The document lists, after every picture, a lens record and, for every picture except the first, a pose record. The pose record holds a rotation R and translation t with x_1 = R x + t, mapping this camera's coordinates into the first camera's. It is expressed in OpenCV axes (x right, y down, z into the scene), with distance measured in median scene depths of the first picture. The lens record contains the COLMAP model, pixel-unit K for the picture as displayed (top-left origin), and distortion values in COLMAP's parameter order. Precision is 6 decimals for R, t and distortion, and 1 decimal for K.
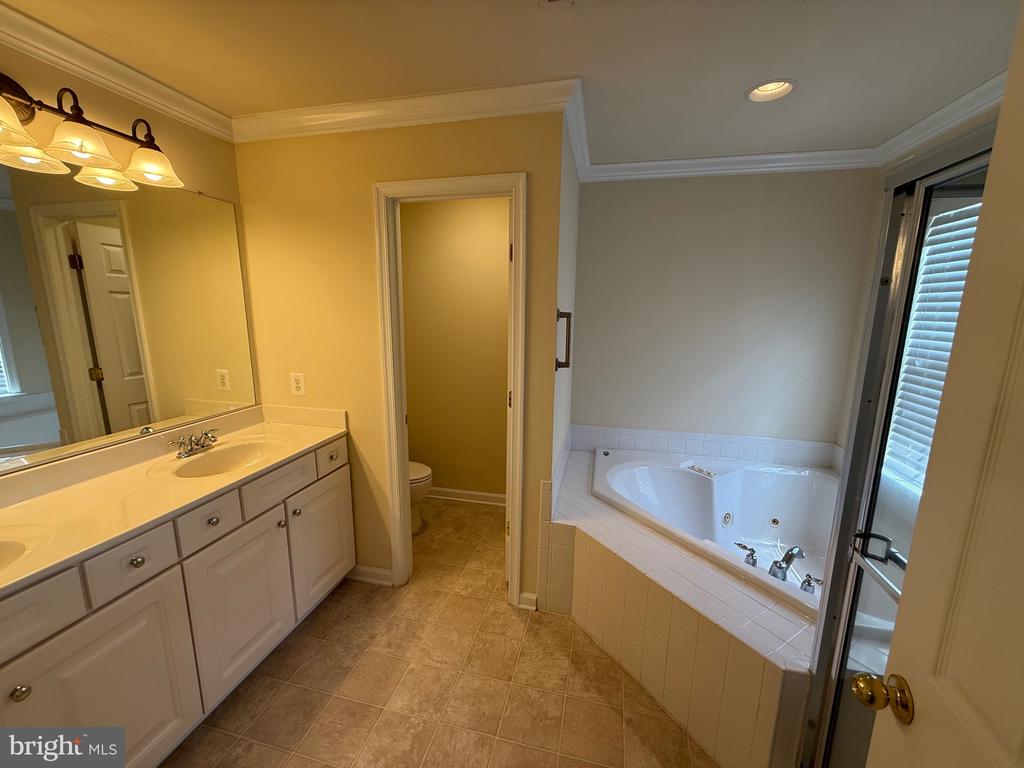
lens RADIAL K [[412.3, 0, 512.0], [0, 412.3, 384.0], [0, 0, 1]] dist [-0.011046, -0.000177]
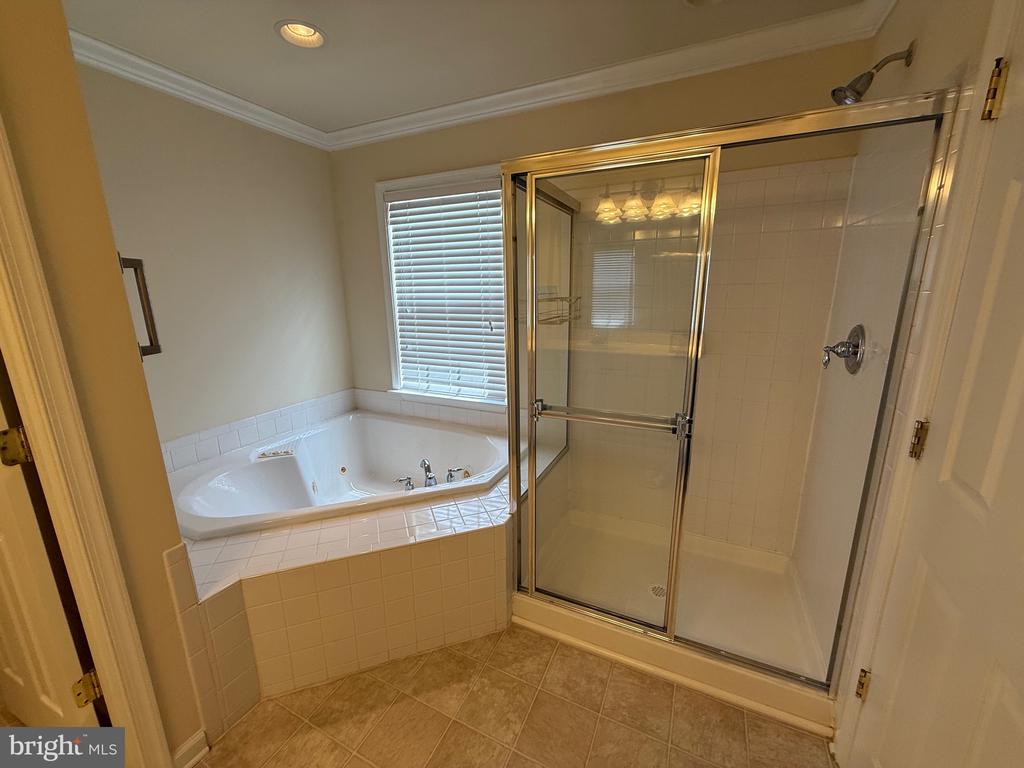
lens RADIAL K [[407.6, 0, 512.0], [0, 407.6, 384.0], [0, 0, 1]] dist [0.000569, -0.000052]
pose [[0.198796, -0.234220, 0.951641, -0.331766], [0.194198, 0.961182, 0.196000, -0.013259], [-0.960608, 0.145843, 0.236564, 0.359646]]
